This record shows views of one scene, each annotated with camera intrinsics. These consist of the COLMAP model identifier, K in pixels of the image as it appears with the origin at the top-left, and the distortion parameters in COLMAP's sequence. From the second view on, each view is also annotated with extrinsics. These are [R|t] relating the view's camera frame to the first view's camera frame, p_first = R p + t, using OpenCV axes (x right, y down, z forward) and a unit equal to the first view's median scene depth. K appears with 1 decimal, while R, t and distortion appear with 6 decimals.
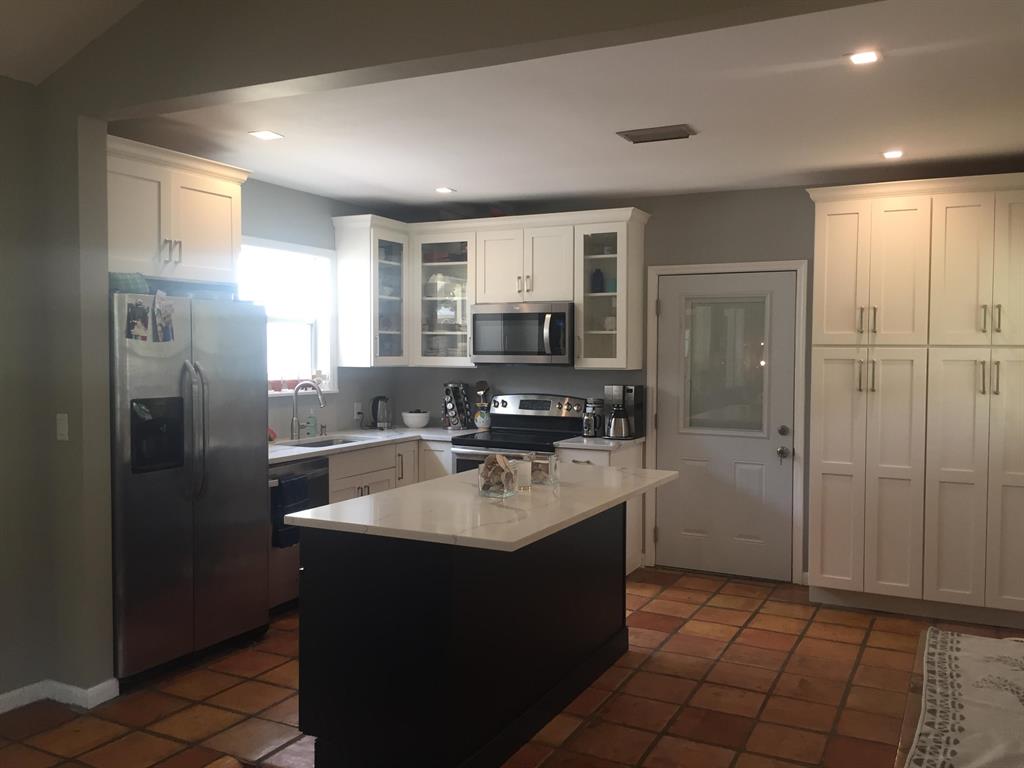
lens RADIAL K [[877.0, 0, 511.5], [0, 877.0, 382.3], [0, 0, 1]] dist [0.060902, -0.025834]
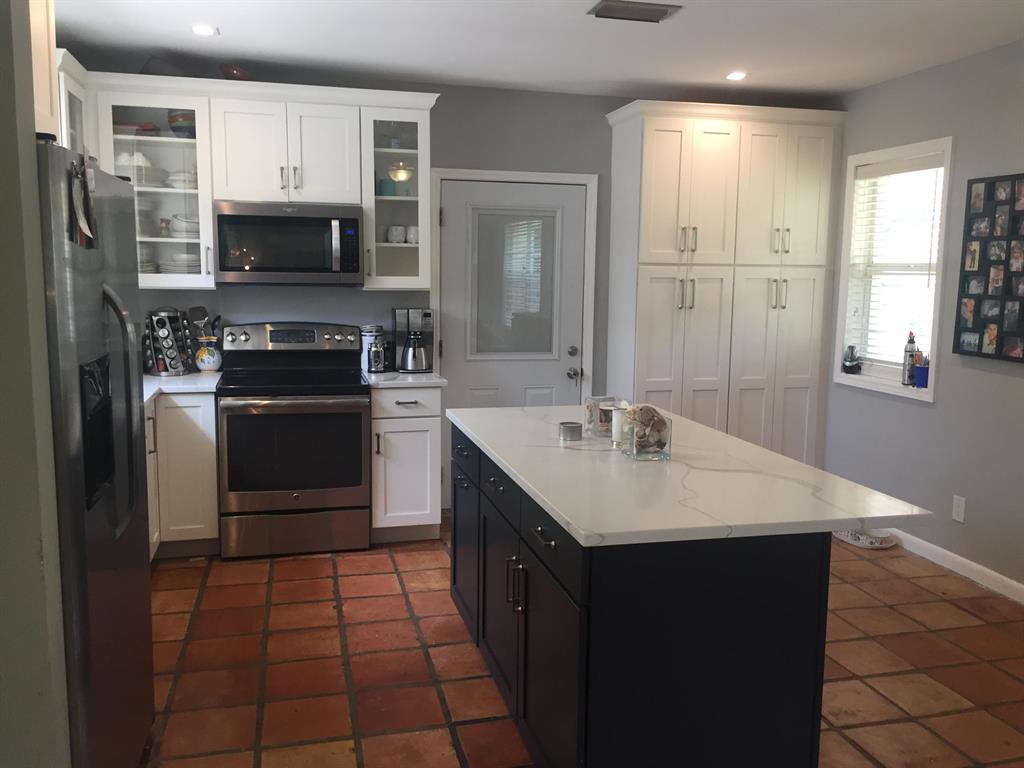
lens RADIAL K [[877.0, 0, 512.1], [0, 877.0, 385.7], [0, 0, 1]] dist [0.060902, -0.025834]
pose [[0.756120, -0.083127, 0.649132, -0.363318], [0.017358, 0.994098, 0.107084, -0.012075], [-0.654203, -0.069701, 0.753101, 0.295420]]
